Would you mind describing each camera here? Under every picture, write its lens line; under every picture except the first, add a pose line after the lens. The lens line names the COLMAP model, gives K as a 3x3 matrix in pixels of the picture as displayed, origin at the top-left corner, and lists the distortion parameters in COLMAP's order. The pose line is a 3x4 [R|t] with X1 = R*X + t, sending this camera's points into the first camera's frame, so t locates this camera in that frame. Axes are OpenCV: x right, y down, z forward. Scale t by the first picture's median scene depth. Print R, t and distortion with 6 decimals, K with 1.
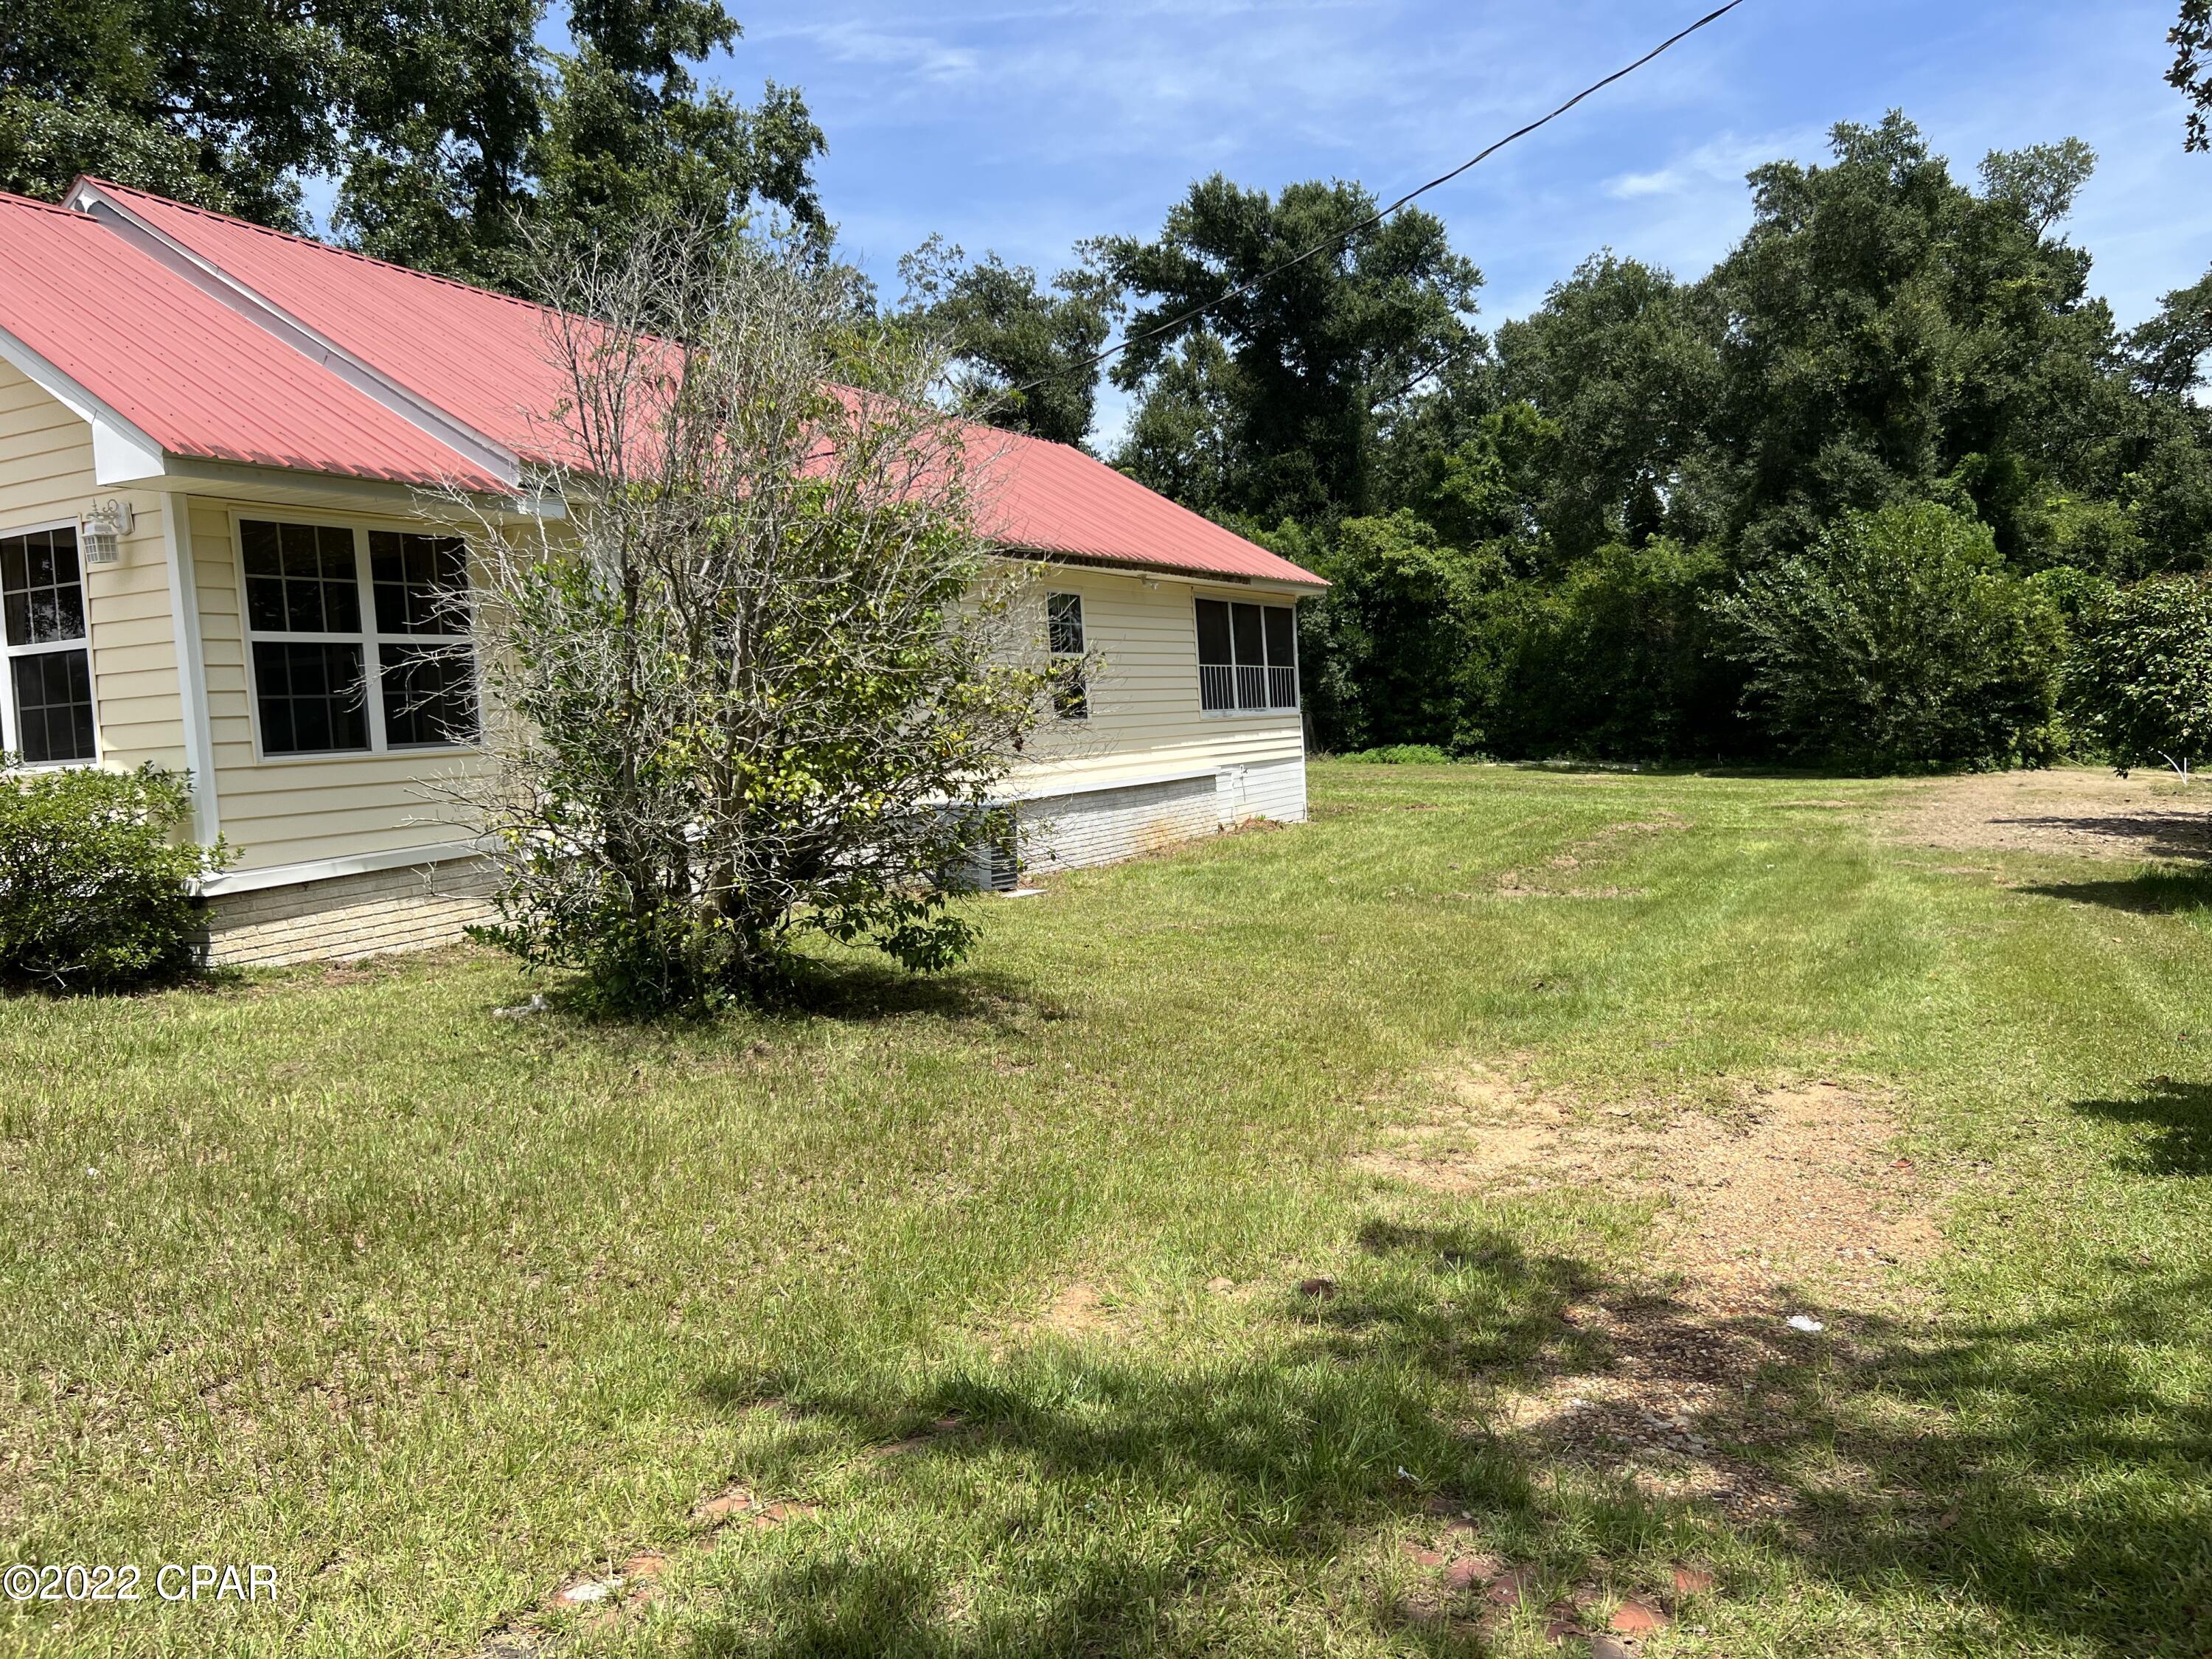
lens RADIAL K [[1796.0, 0, 1106.0], [0, 1796.0, 829.5], [0, 0, 1]] dist [-0.000127, -0.003243]
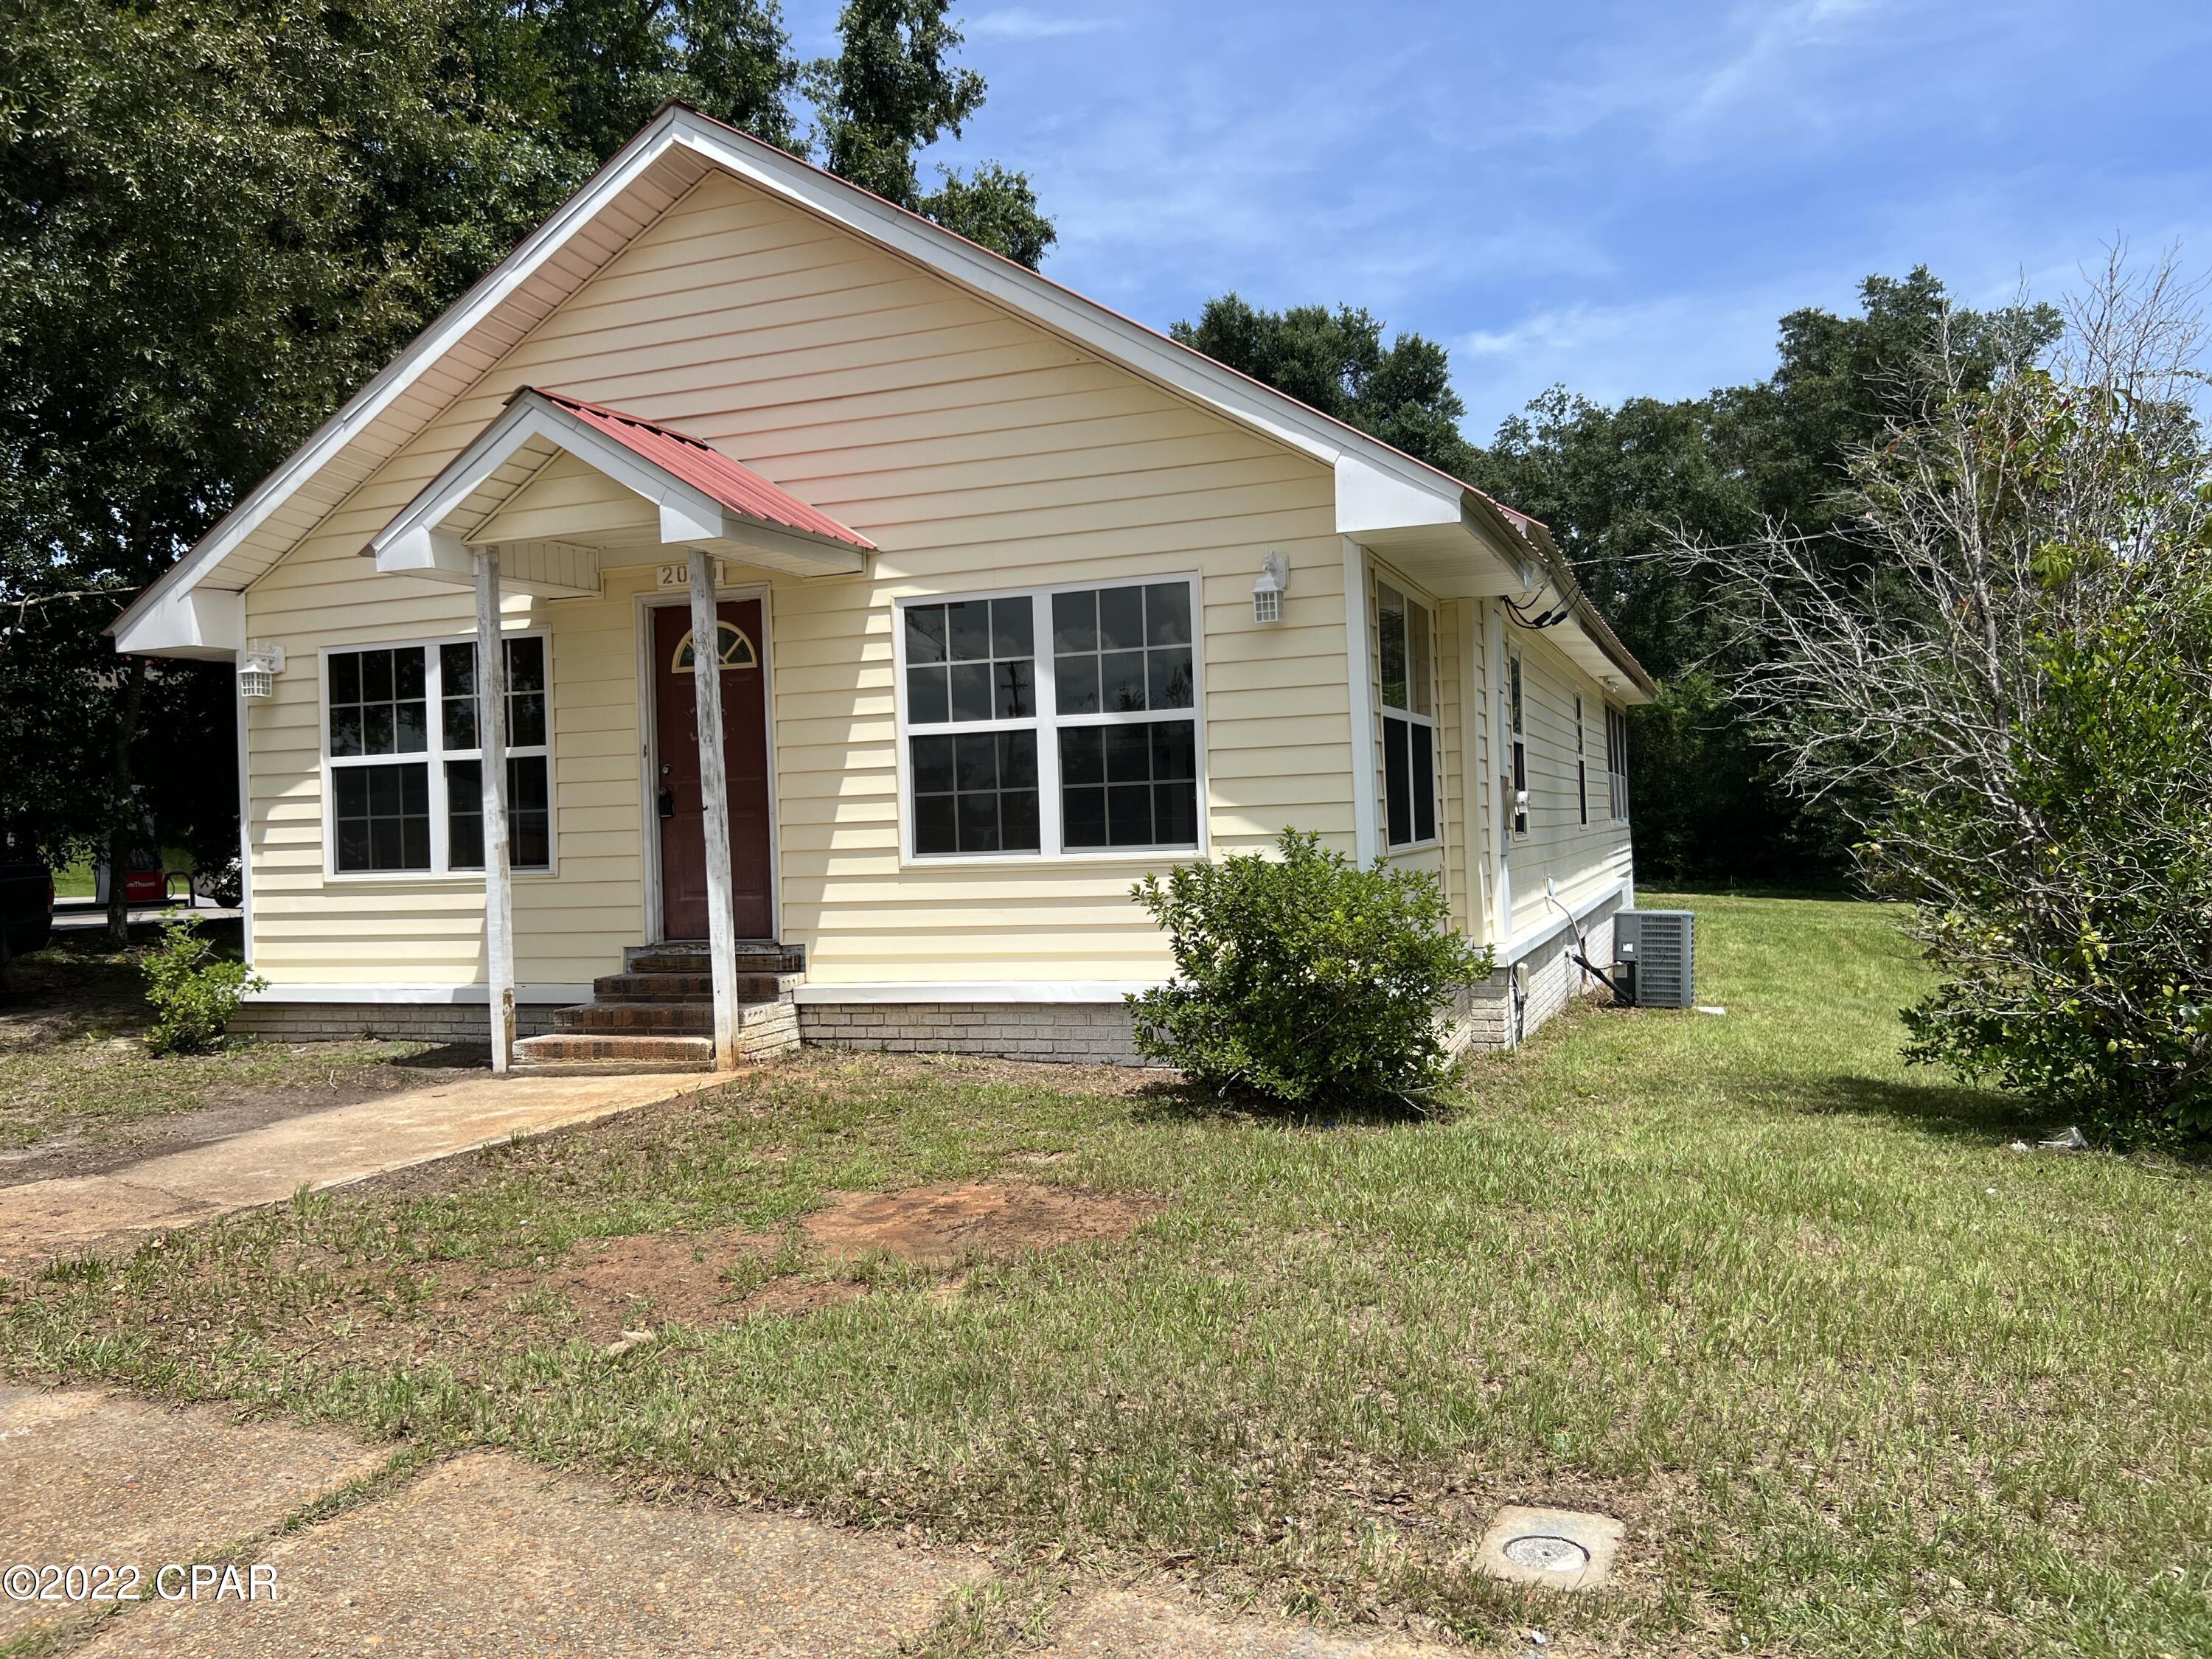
lens RADIAL K [[1796.0, 0, 1106.0], [0, 1796.0, 829.5], [0, 0, 1]] dist [-0.000127, -0.003243]
pose [[0.992503, 0.017236, 0.120998, -0.153900], [-0.009512, 0.997896, -0.064127, 0.001726], [-0.121849, 0.062495, 0.990579, 0.032106]]
